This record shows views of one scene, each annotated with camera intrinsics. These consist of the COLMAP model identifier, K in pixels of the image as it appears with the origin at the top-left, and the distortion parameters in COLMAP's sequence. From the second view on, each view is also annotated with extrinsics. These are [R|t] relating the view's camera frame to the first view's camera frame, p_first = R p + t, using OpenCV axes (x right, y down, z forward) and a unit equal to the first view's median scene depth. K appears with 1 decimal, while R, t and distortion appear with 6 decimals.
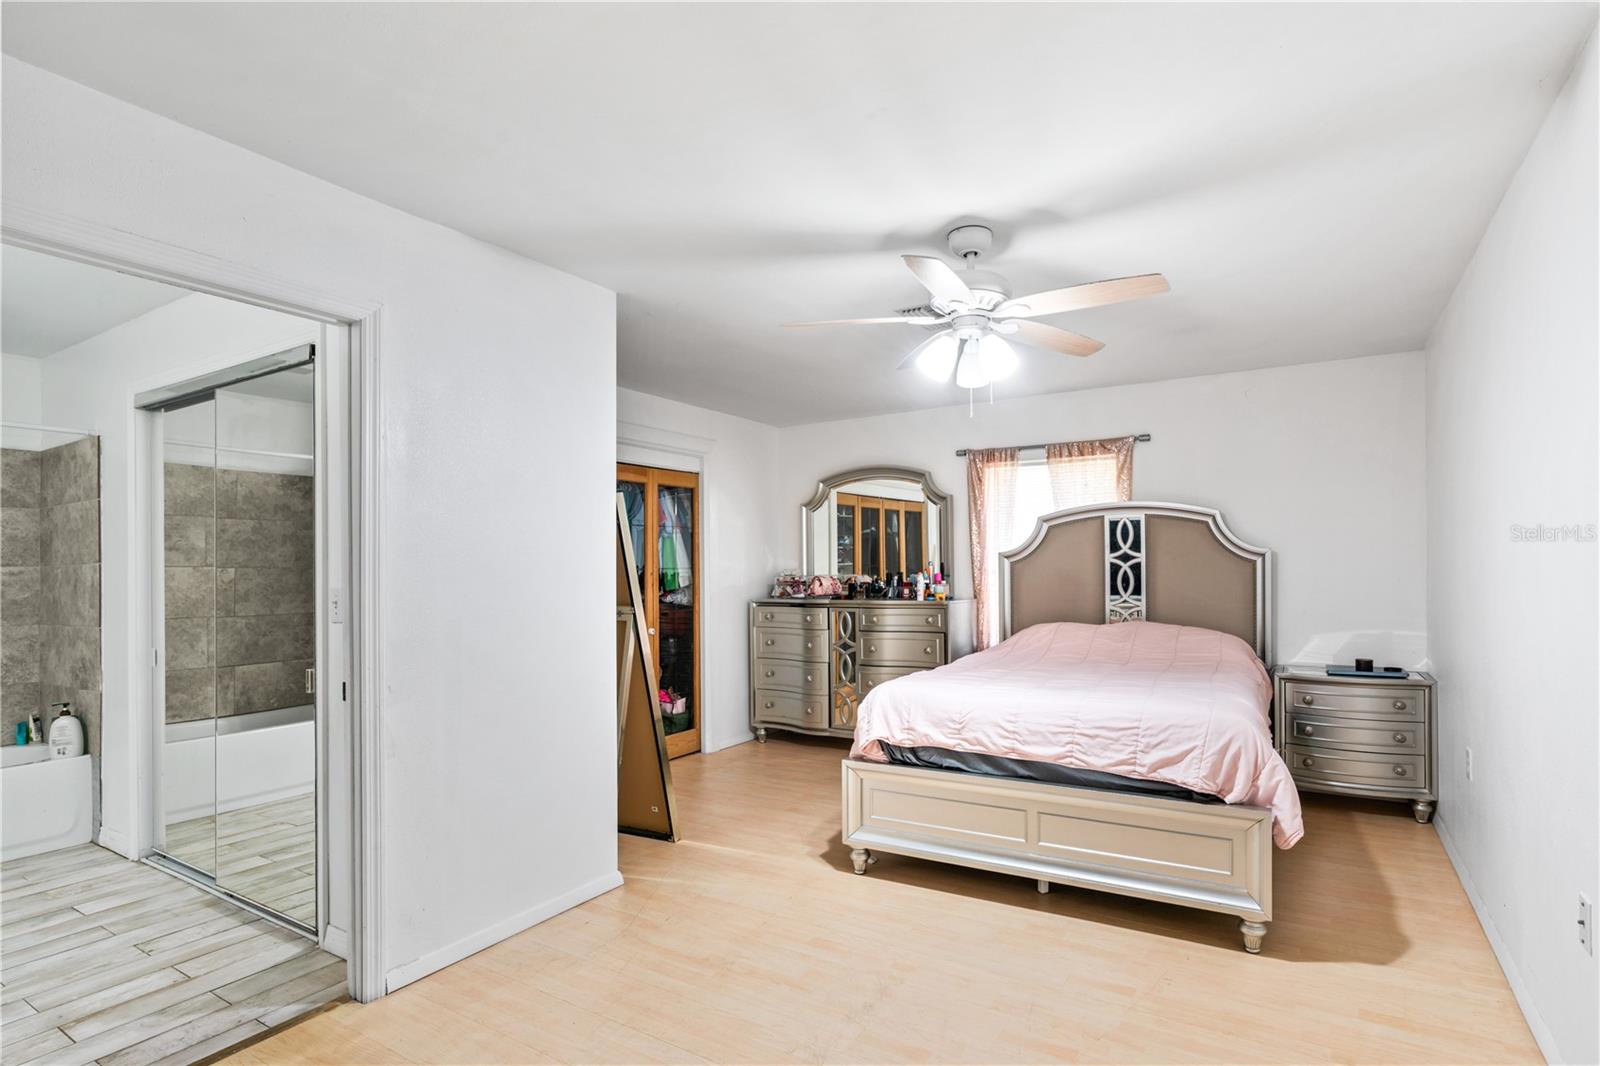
lens RADIAL K [[701.3, 0, 803.3], [0, 701.3, 583.8], [0, 0, 1]] dist [-0.000891, -0.000191]
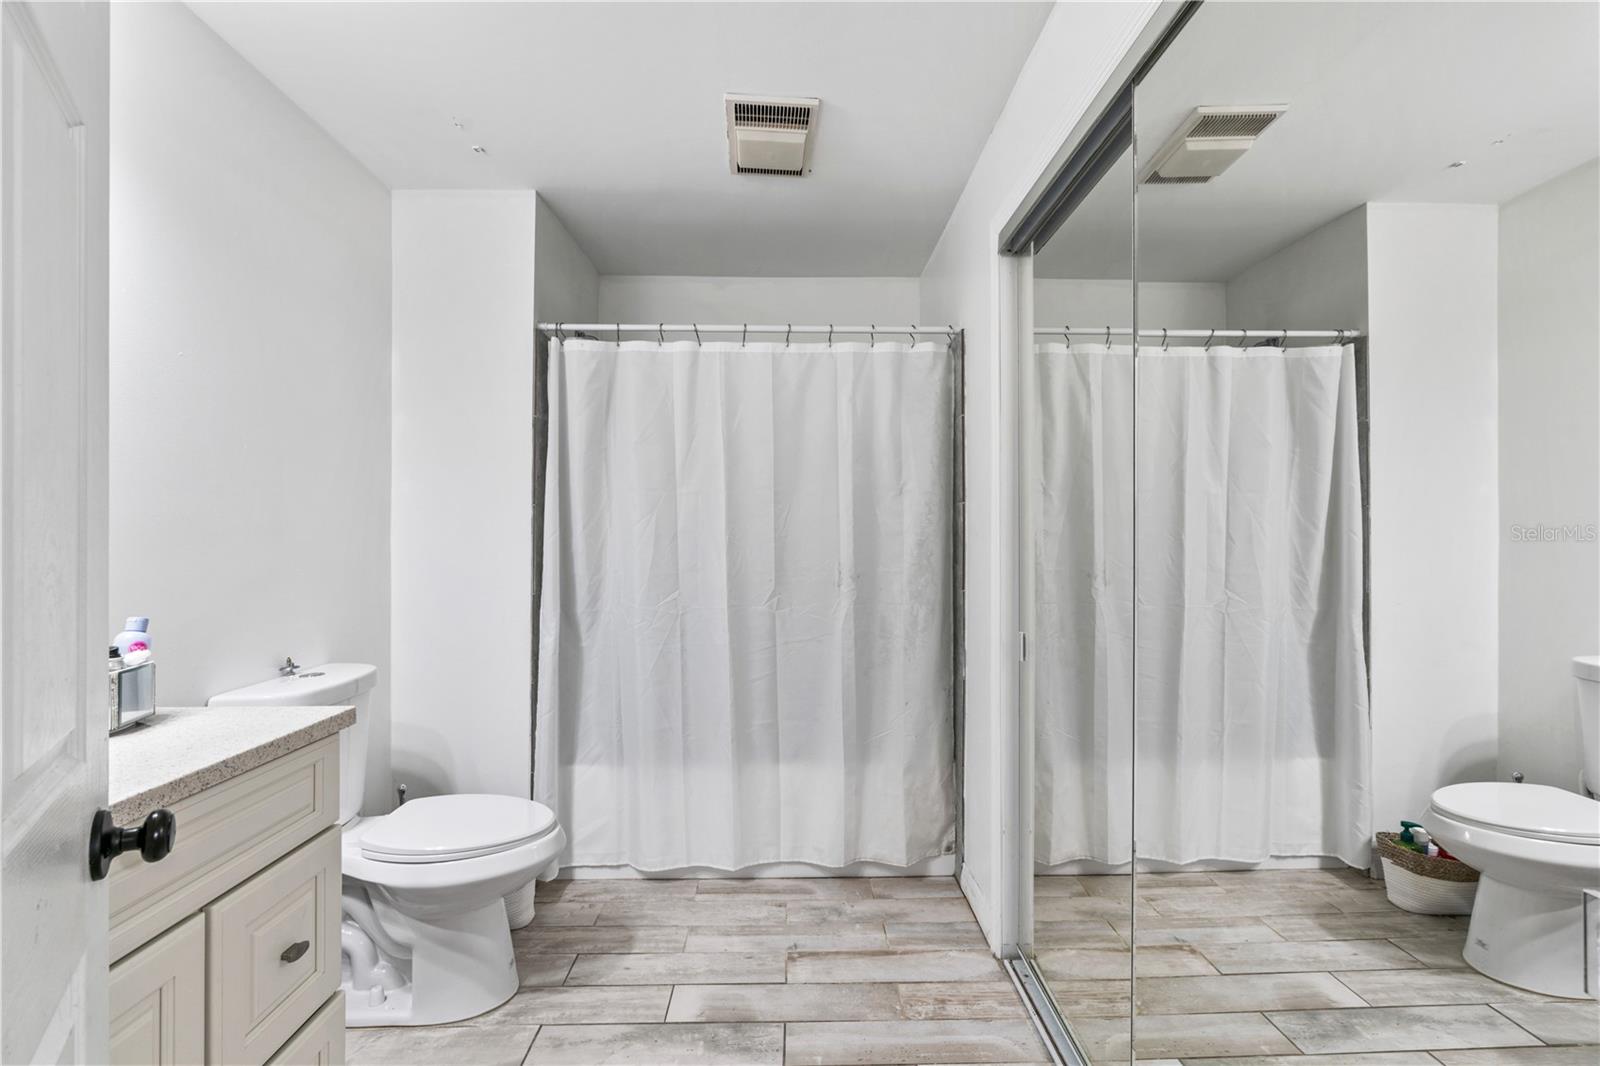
lens RADIAL K [[715.2, 0, 800.0], [0, 715.2, 533.0], [0, 0, 1]] dist [-0.000931, -0.000056]
pose [[0.506344, 0.002031, -0.862329, -0.452006], [-0.002746, 0.999996, 0.000744, 0.003808], [0.862327, 0.001991, 0.506348, 0.480687]]
